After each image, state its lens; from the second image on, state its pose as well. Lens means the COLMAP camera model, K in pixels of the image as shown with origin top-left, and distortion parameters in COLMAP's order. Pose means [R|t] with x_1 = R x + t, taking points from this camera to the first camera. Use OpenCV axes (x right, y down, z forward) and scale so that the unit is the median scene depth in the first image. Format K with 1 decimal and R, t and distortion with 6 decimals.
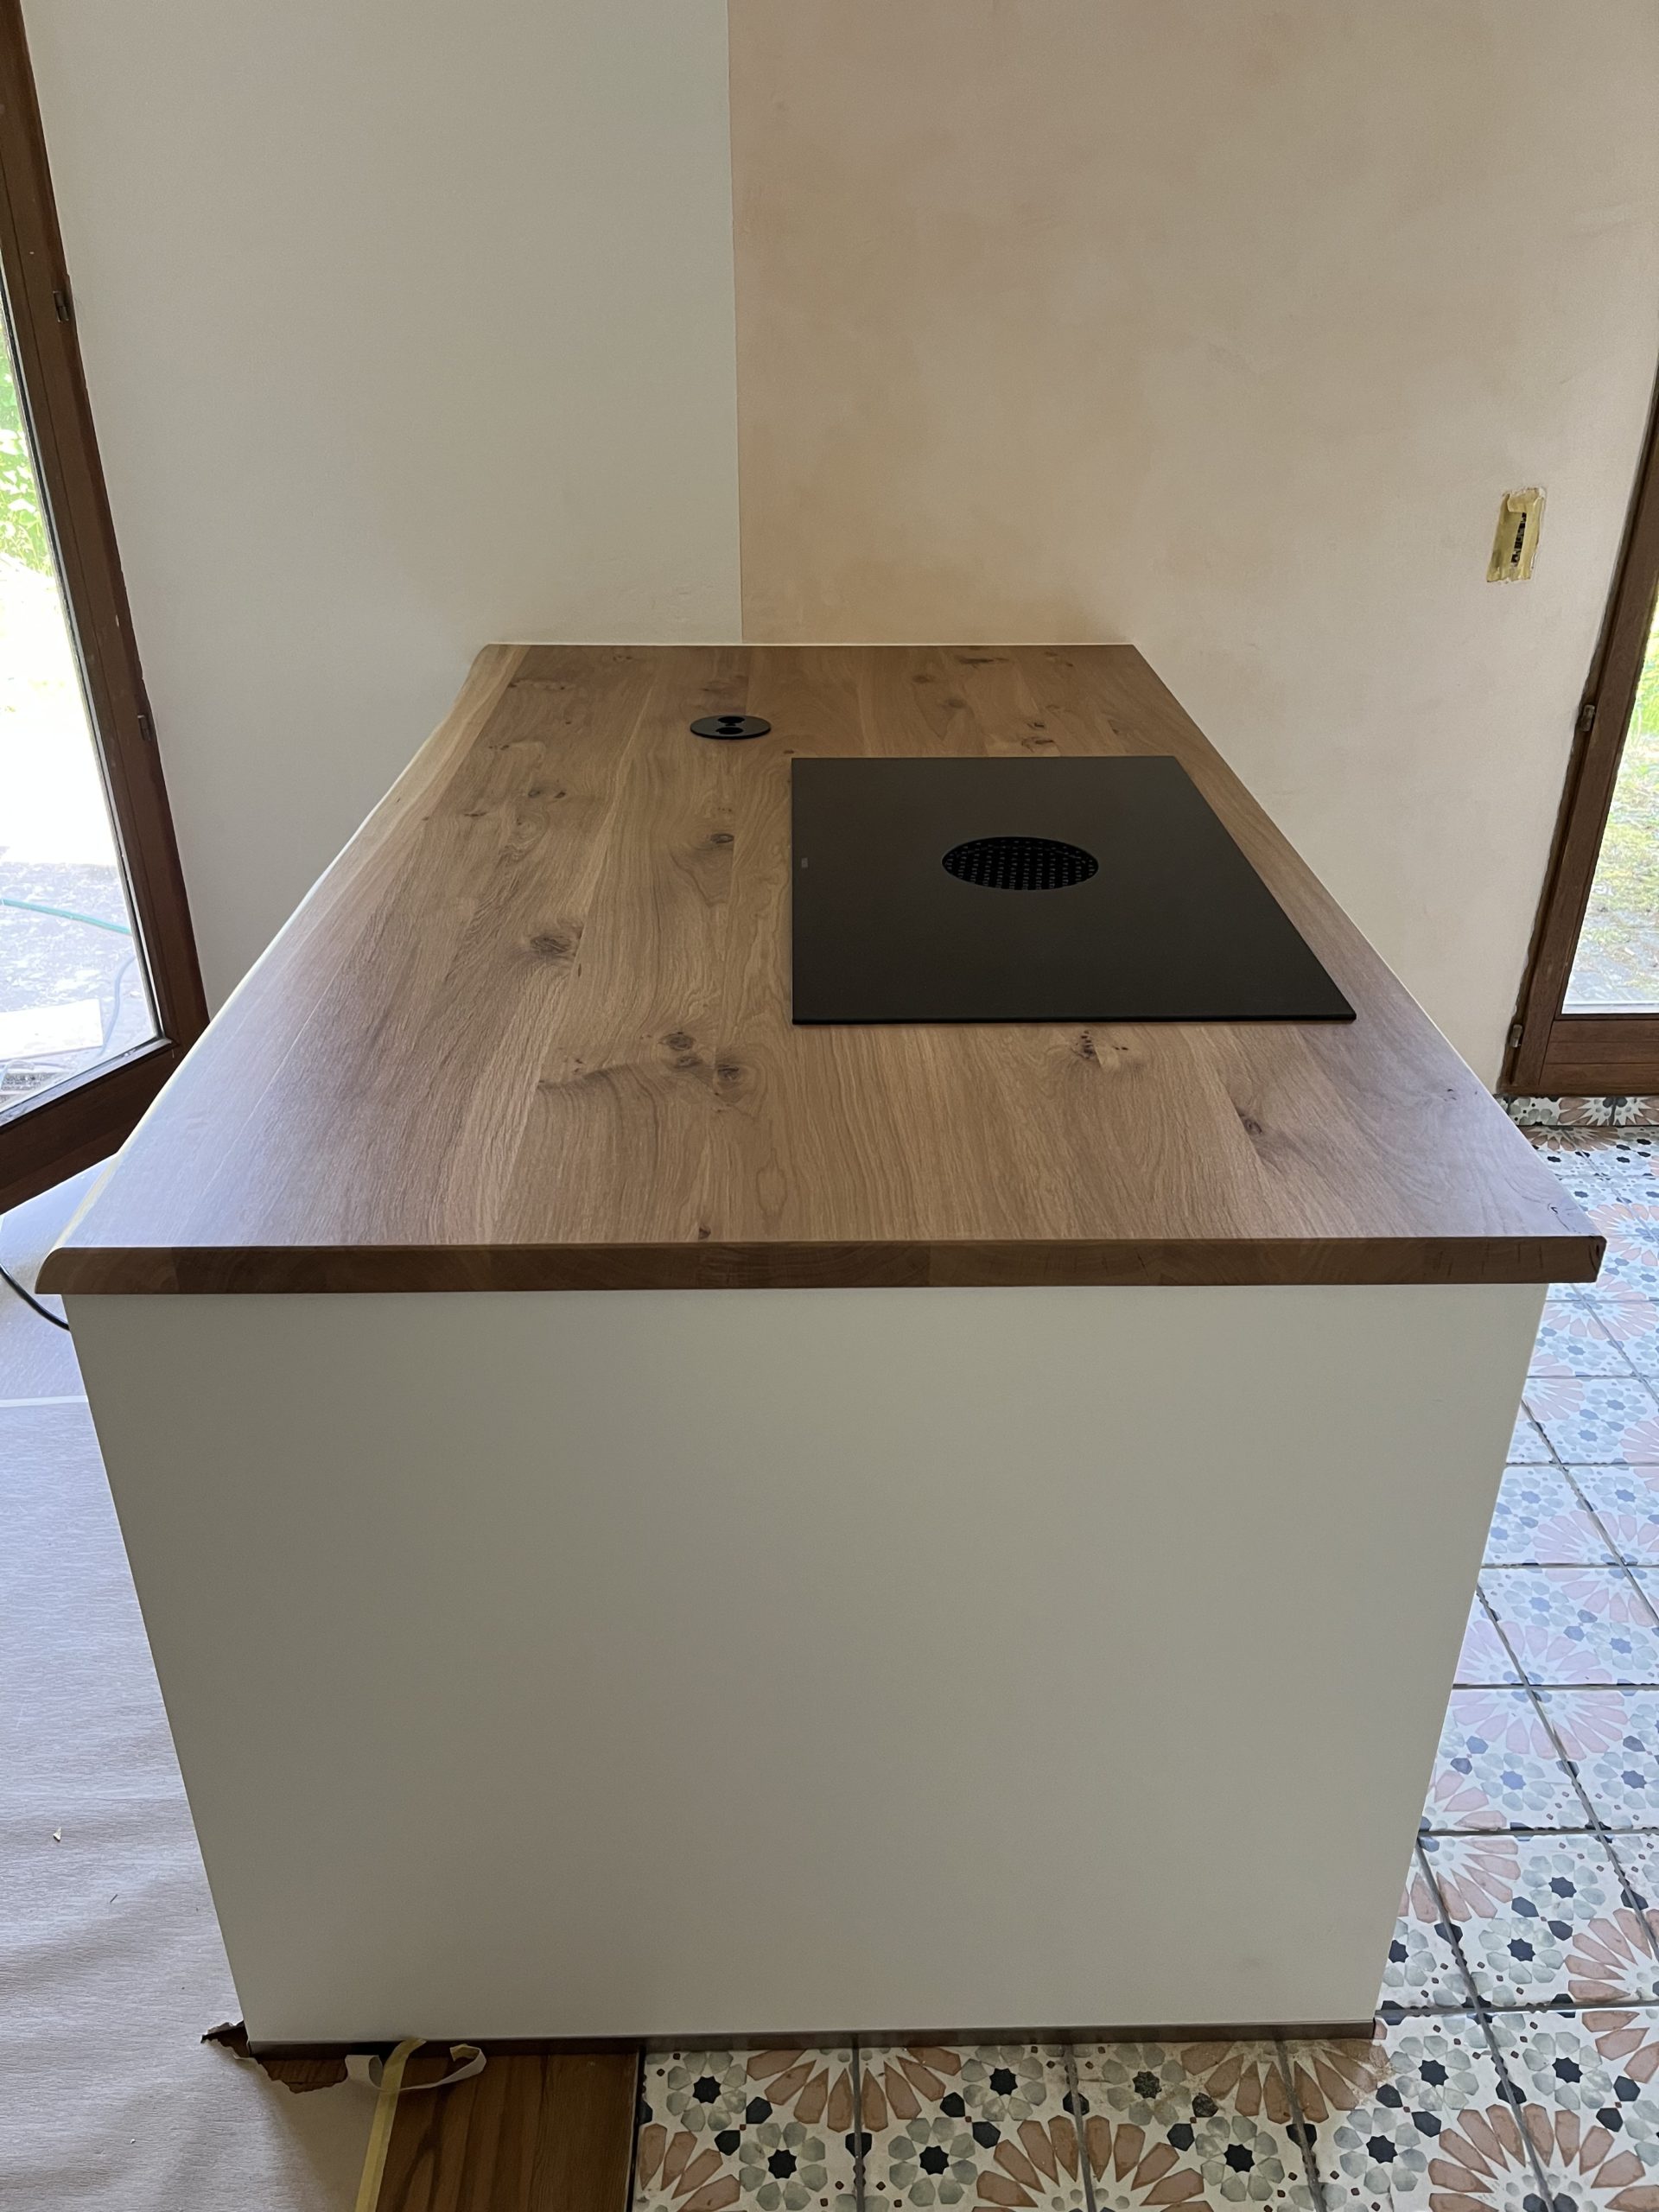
lens RADIAL K [[1680.6, 0, 829.5], [0, 1680.6, 1106.0], [0, 0, 1]] dist [0.068909, -0.101343]
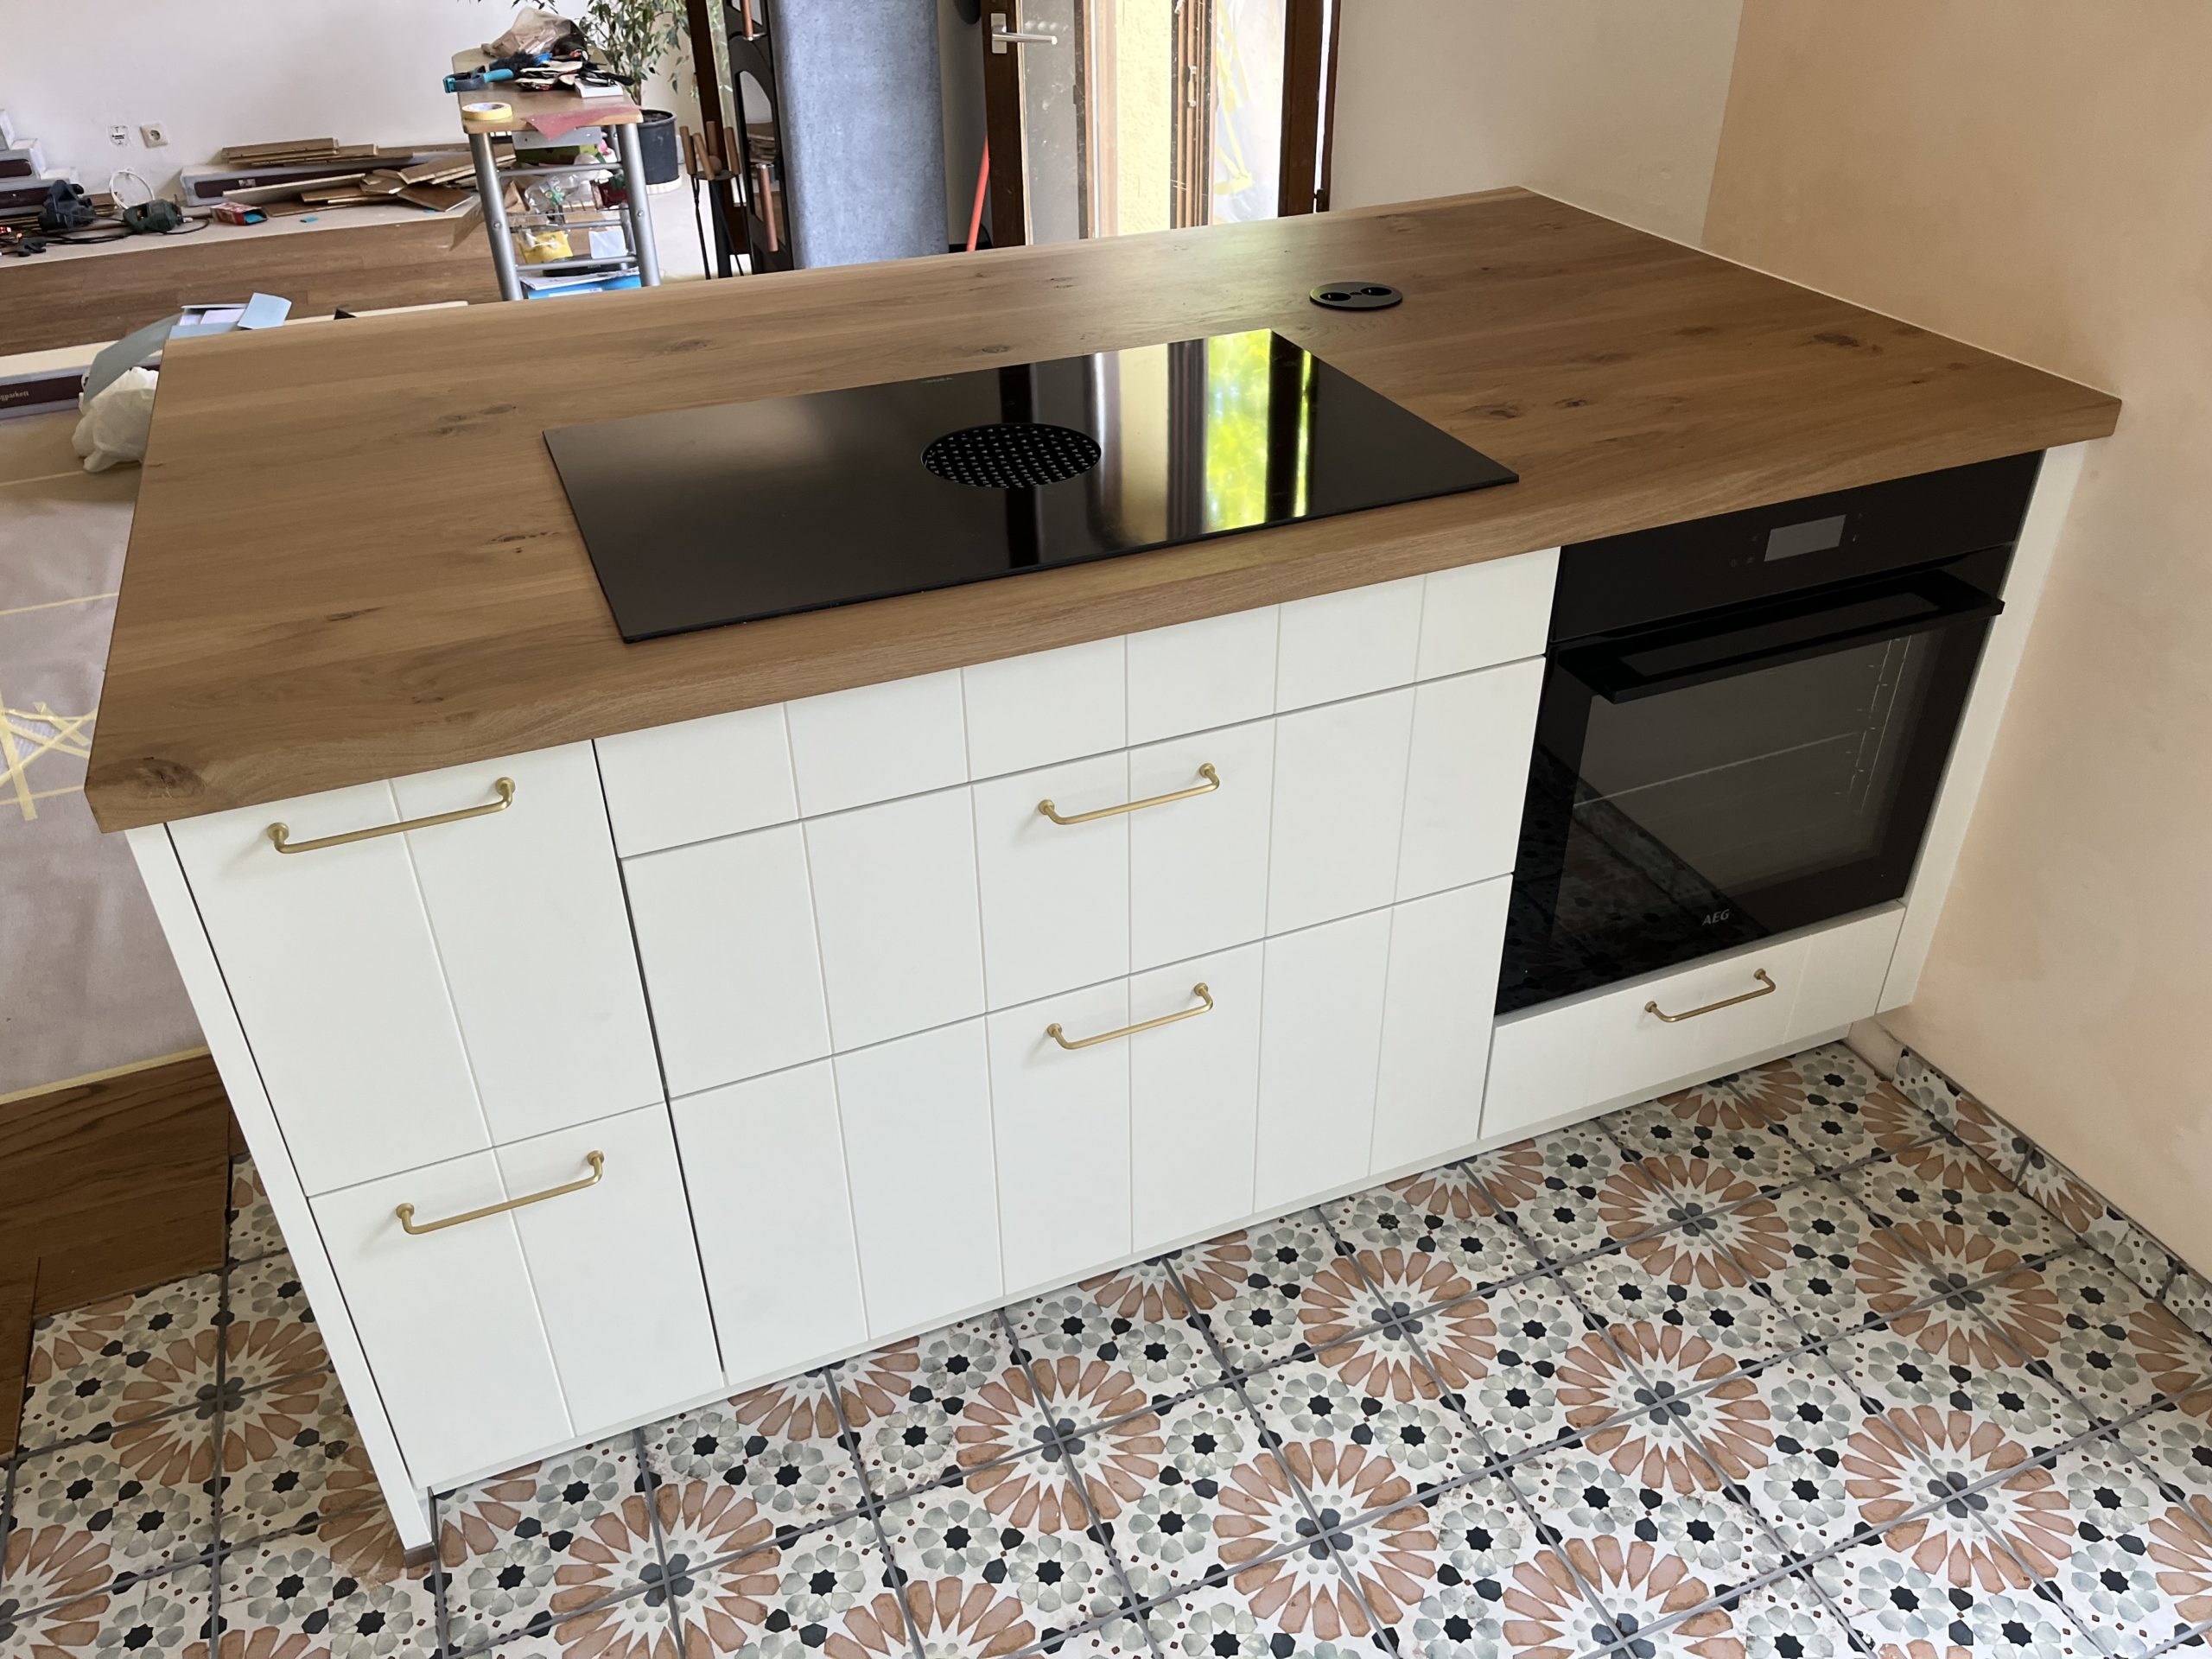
lens RADIAL K [[1680.6, 0, 1112.2], [0, 1680.6, 835.0], [0, 0, 1]] dist [0.068909, -0.101343]
pose [[0.364802, 0.500587, -0.785068, 1.013211], [-0.424259, 0.839925, 0.338423, -0.328586], [0.828808, 0.209615, 0.518785, 0.704653]]
